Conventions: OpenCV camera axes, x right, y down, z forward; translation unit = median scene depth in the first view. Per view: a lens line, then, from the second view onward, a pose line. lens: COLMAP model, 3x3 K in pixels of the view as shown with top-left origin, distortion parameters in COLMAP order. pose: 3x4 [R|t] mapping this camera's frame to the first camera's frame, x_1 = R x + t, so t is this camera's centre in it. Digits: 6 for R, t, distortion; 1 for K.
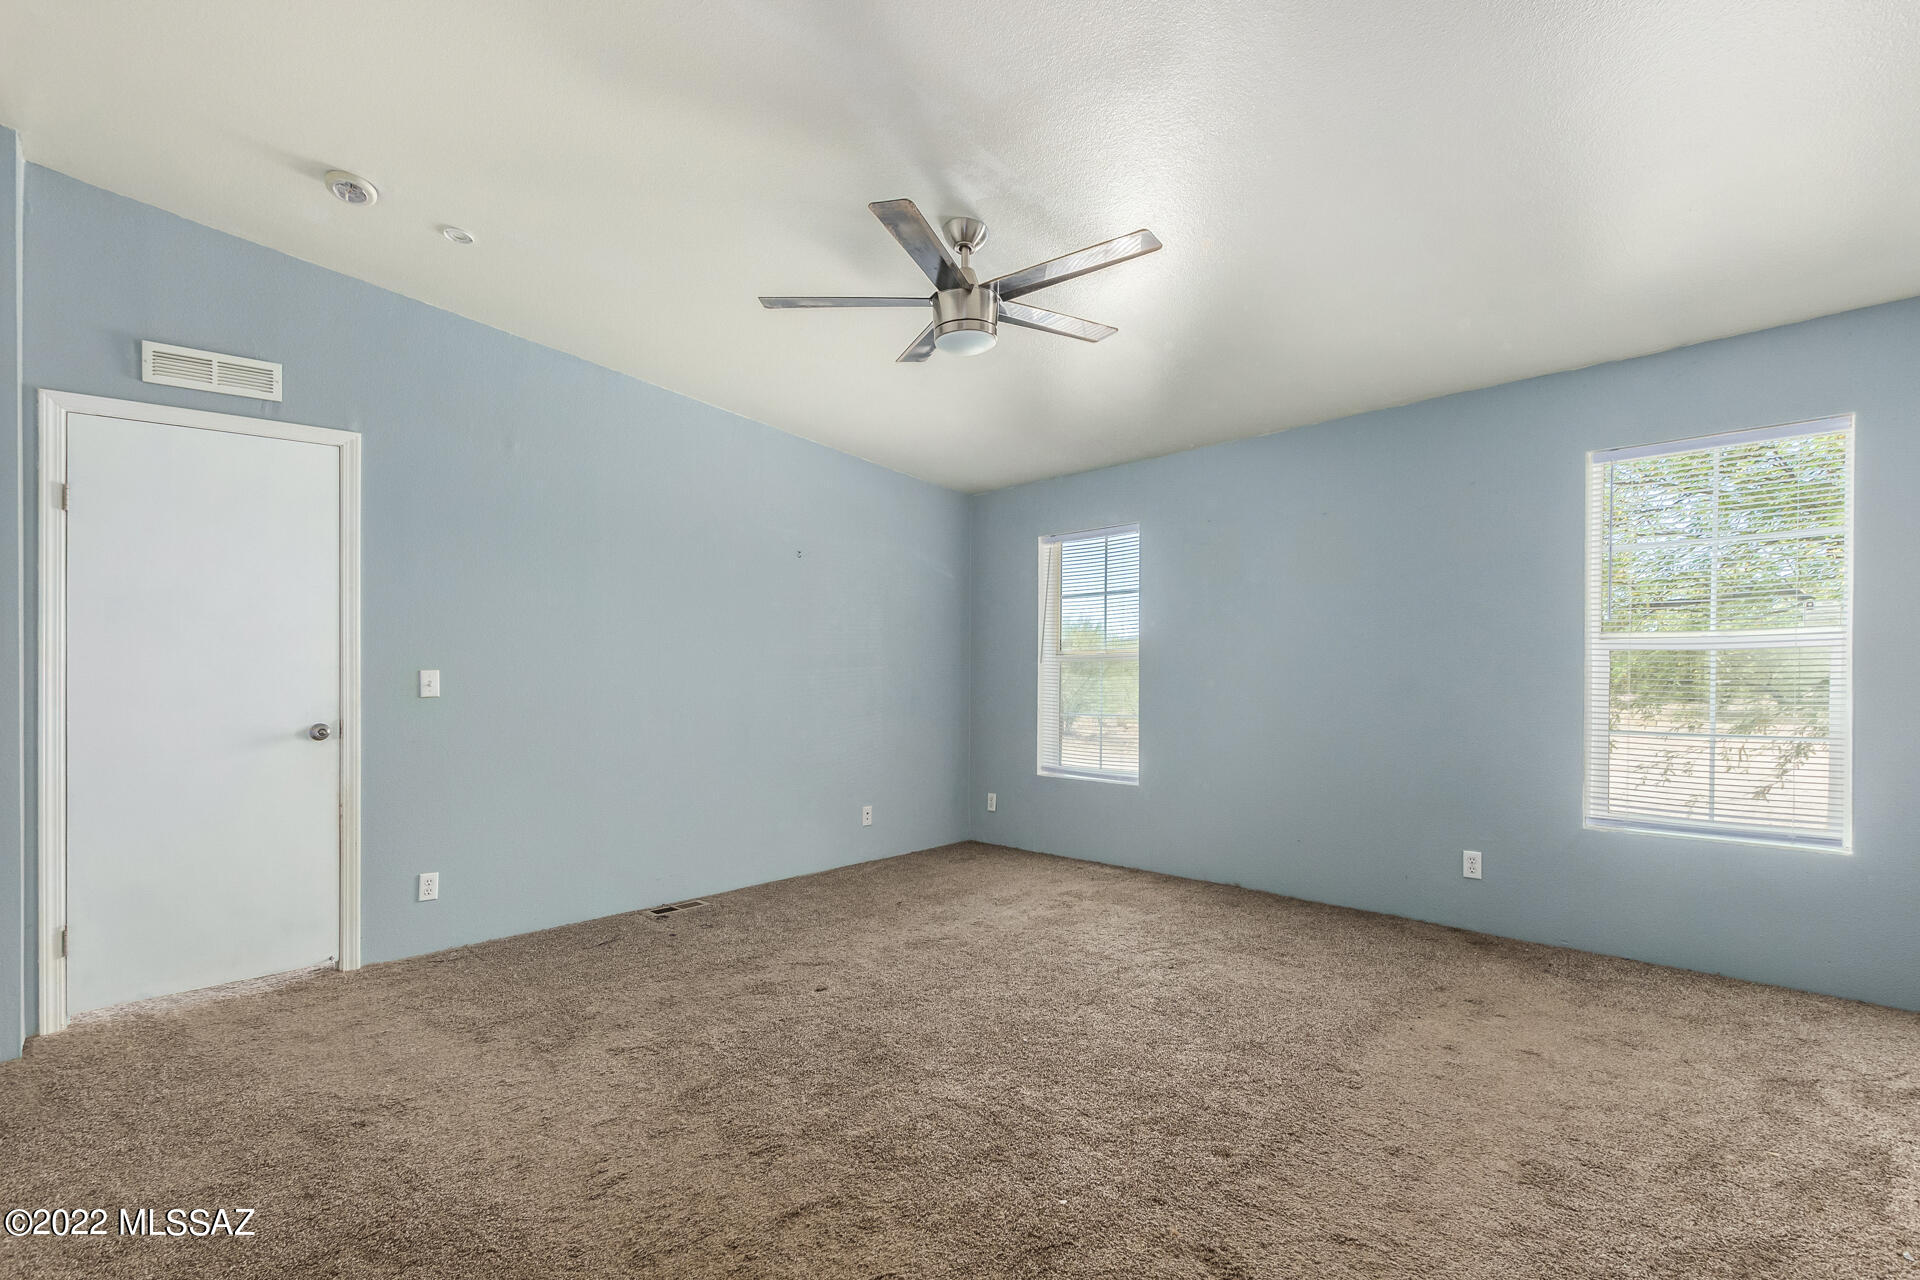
lens RADIAL K [[927.1, 0, 956.7], [0, 927.1, 666.9], [0, 0, 1]] dist [-0.016266, -0.000171]
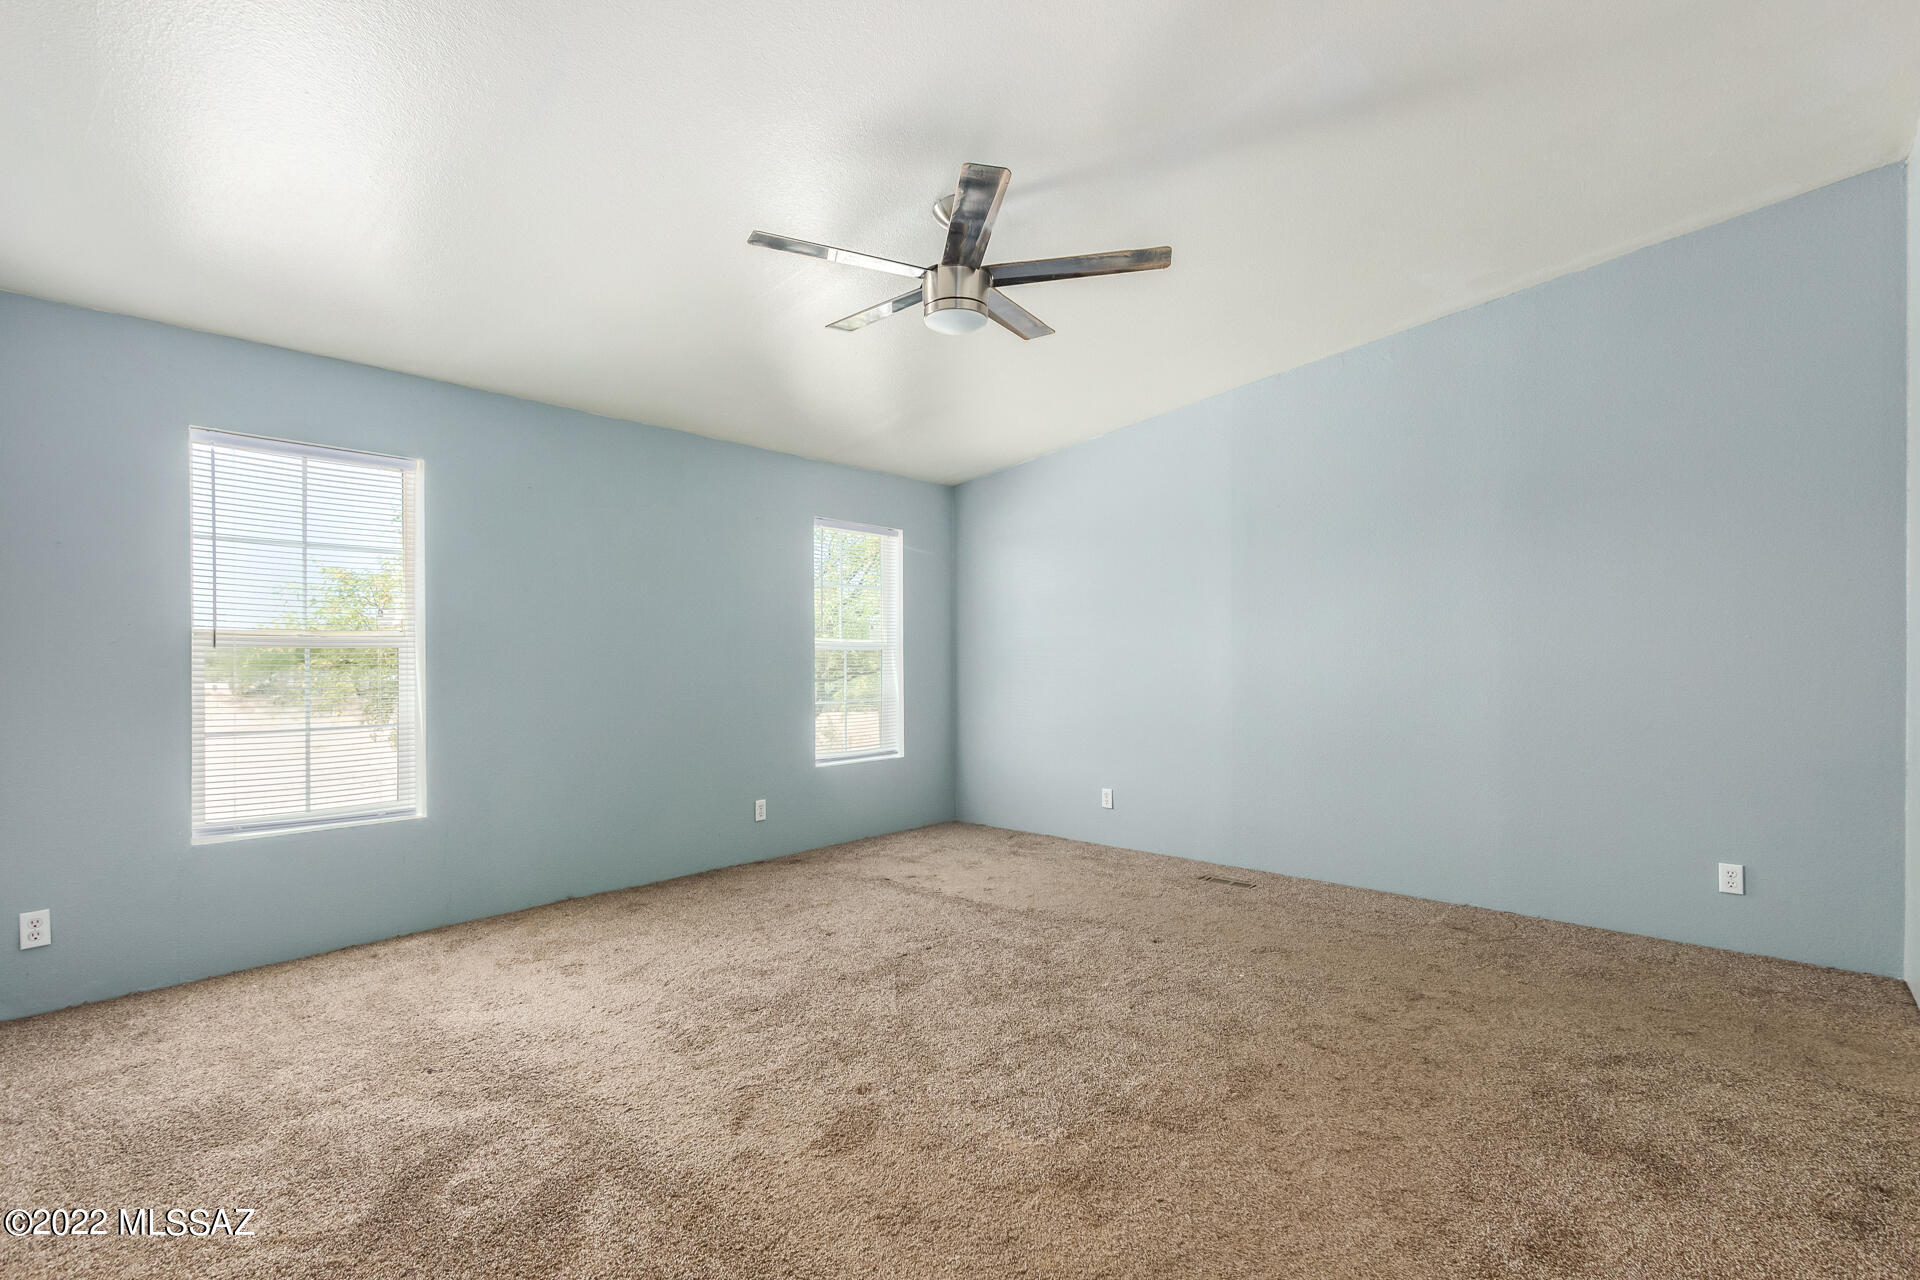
lens RADIAL K [[884.5, 0, 965.5], [0, 884.5, 643.9], [0, 0, 1]] dist [0.003444, 0.000356]
pose [[-0.100177, 0.030303, 0.994508, -0.719750], [0.006911, 0.999533, -0.029760, 0.018189], [-0.994946, 0.003892, -0.100339, 0.833546]]
